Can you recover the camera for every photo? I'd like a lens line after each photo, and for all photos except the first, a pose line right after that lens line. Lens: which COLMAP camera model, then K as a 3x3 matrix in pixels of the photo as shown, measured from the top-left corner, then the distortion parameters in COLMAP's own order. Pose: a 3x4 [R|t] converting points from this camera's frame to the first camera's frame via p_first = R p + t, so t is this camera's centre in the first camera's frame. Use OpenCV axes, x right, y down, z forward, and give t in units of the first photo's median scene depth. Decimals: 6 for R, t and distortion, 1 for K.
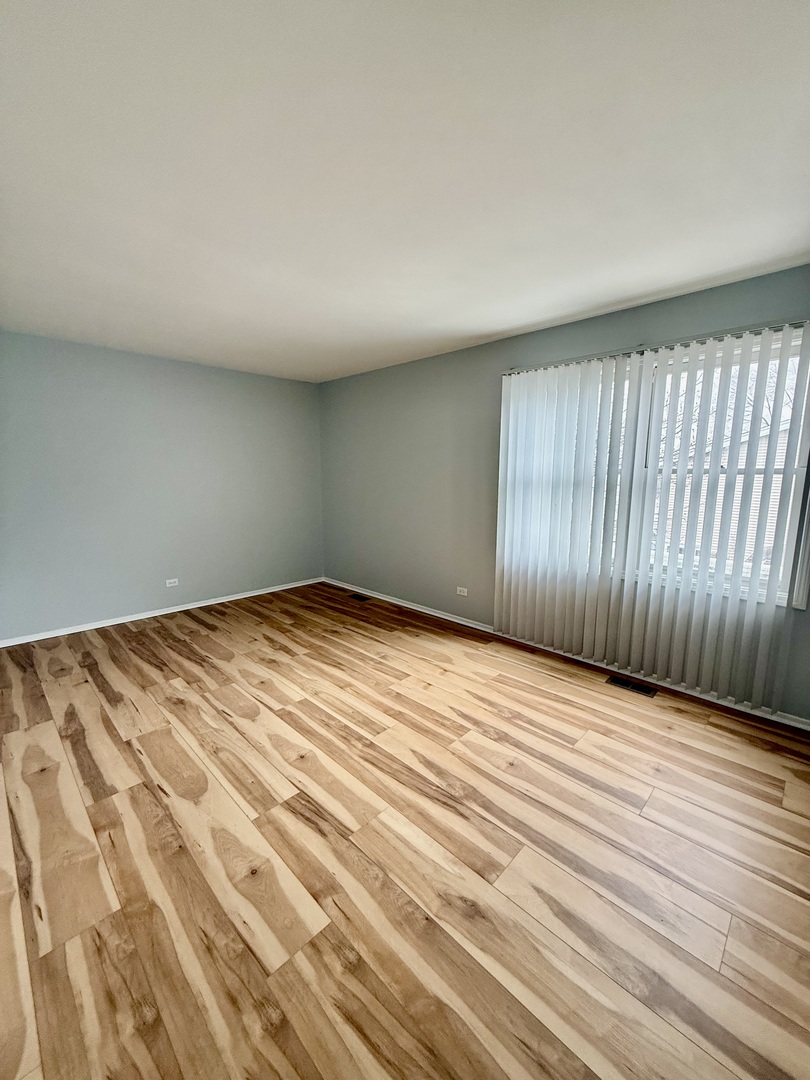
lens RADIAL K [[429.9, 0, 403.8], [0, 429.9, 541.2], [0, 0, 1]] dist [-0.000543, -0.000393]
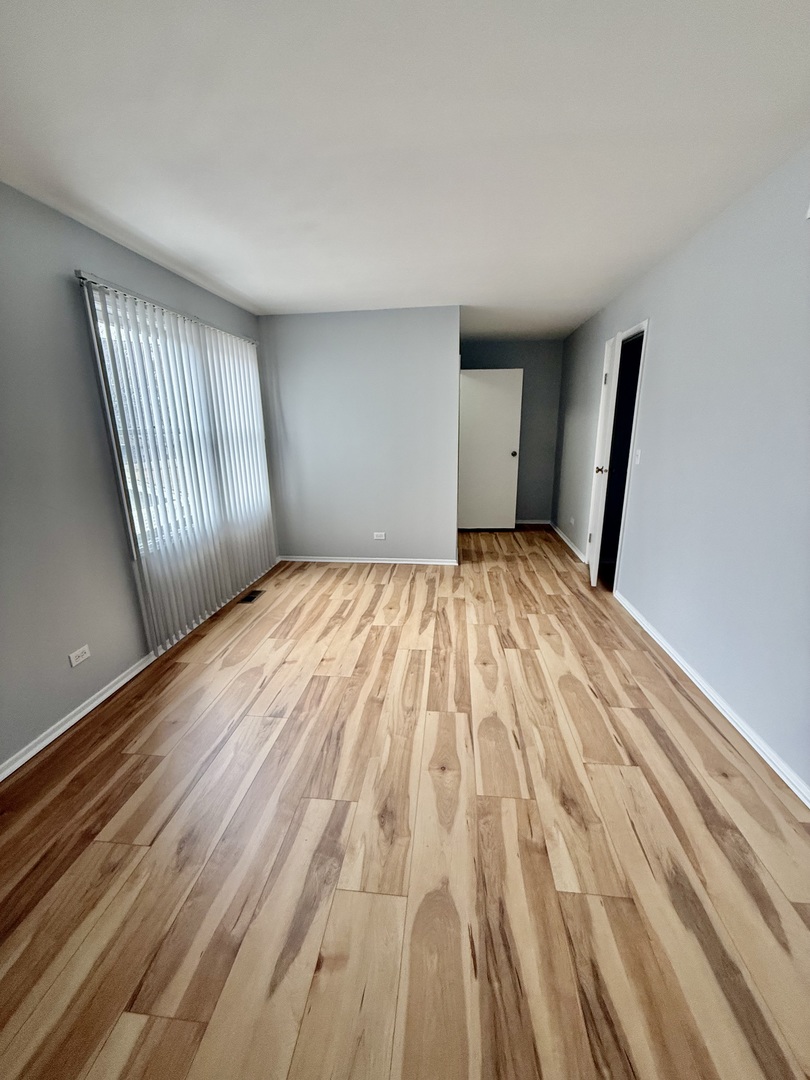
lens RADIAL K [[429.9, 0, 405.3], [0, 429.9, 539.2], [0, 0, 1]] dist [-0.000543, -0.000393]
pose [[-0.618105, -0.193901, 0.761806, -0.891233], [0.144555, 0.924539, 0.352608, -0.268389], [-0.772690, 0.328072, -0.543433, 1.599380]]
